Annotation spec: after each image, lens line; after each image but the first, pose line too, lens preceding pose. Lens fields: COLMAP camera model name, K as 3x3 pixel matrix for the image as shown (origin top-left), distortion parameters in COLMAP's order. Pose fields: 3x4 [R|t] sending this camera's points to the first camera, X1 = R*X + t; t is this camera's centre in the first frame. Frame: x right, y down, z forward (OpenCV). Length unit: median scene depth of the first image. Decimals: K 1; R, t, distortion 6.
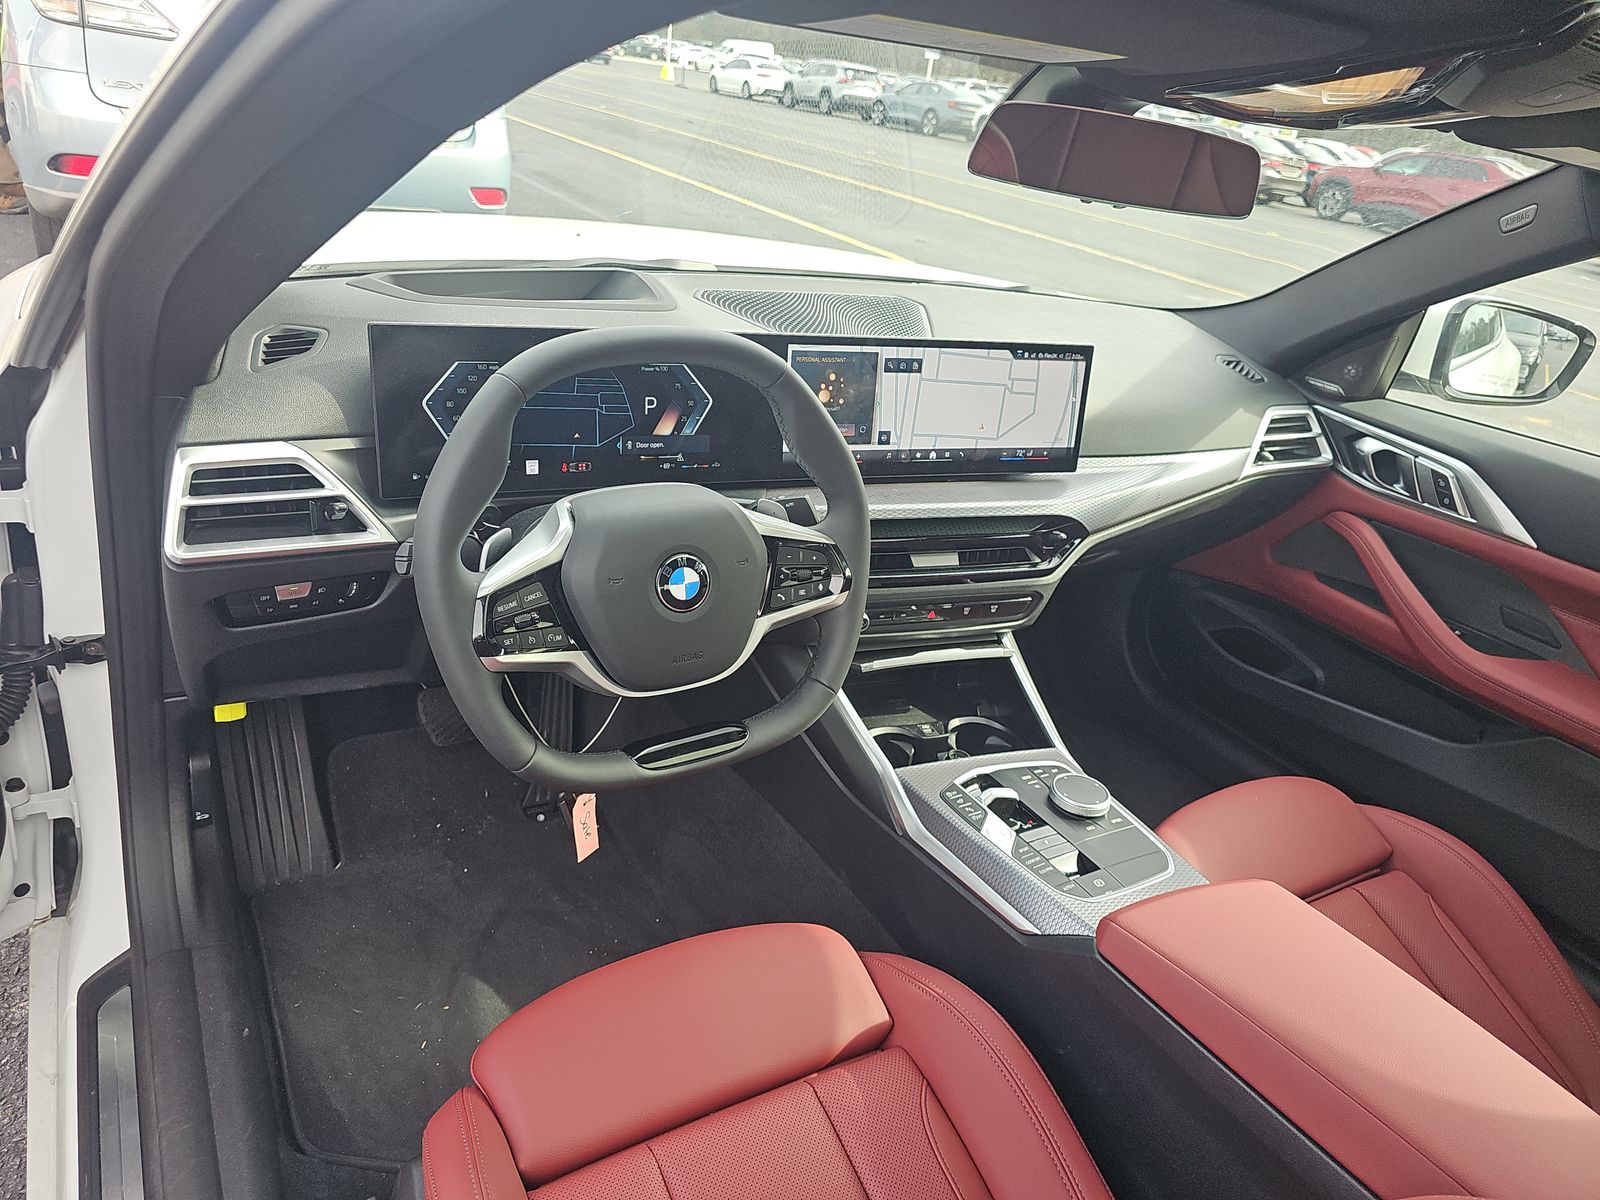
lens RADIAL K [[1071.3, 0, 800.0], [0, 1071.3, 600.0], [0, 0, 1]] dist [0.181718, -0.201766]
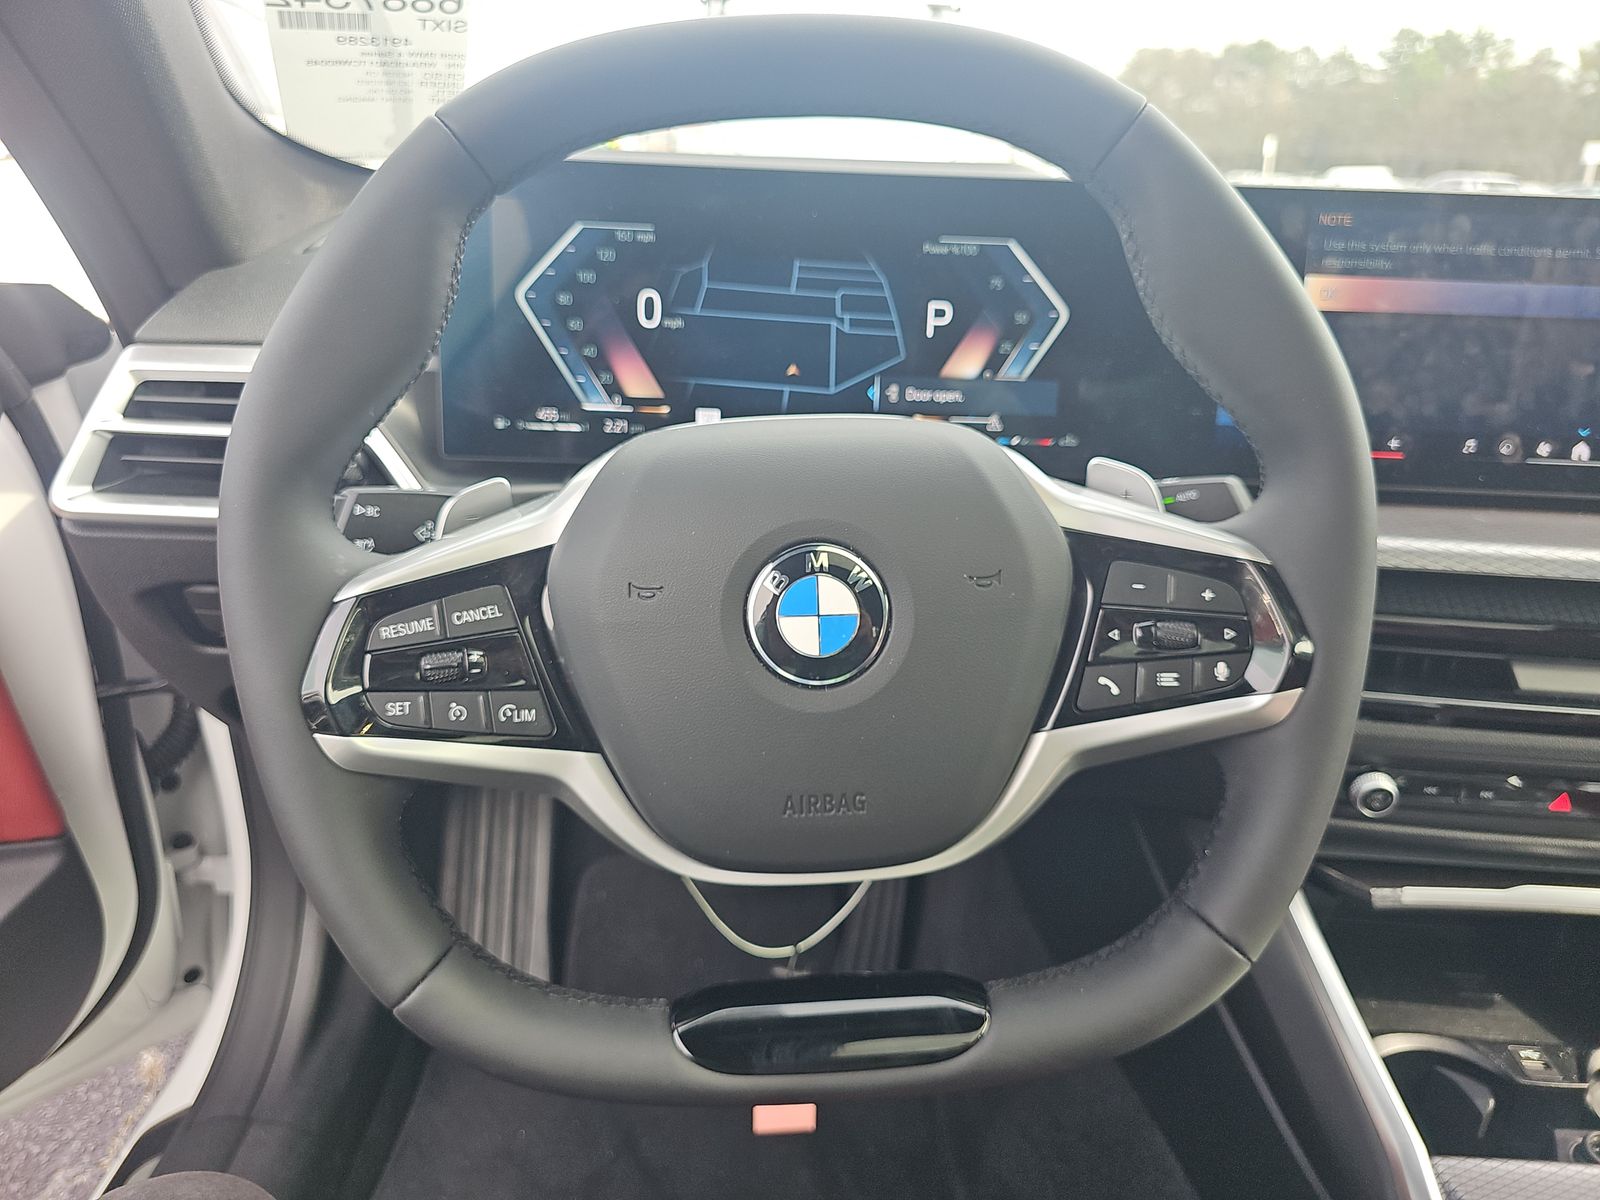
lens RADIAL K [[1071.3, 0, 800.0], [0, 1071.3, 600.0], [0, 0, 1]] dist [0.181718, -0.201766]
pose [[0.889317, 0.060868, -0.453222, 0.054009], [-0.109485, 0.990618, -0.081791, 0.010041], [0.443992, 0.122359, 0.887637, 0.509925]]
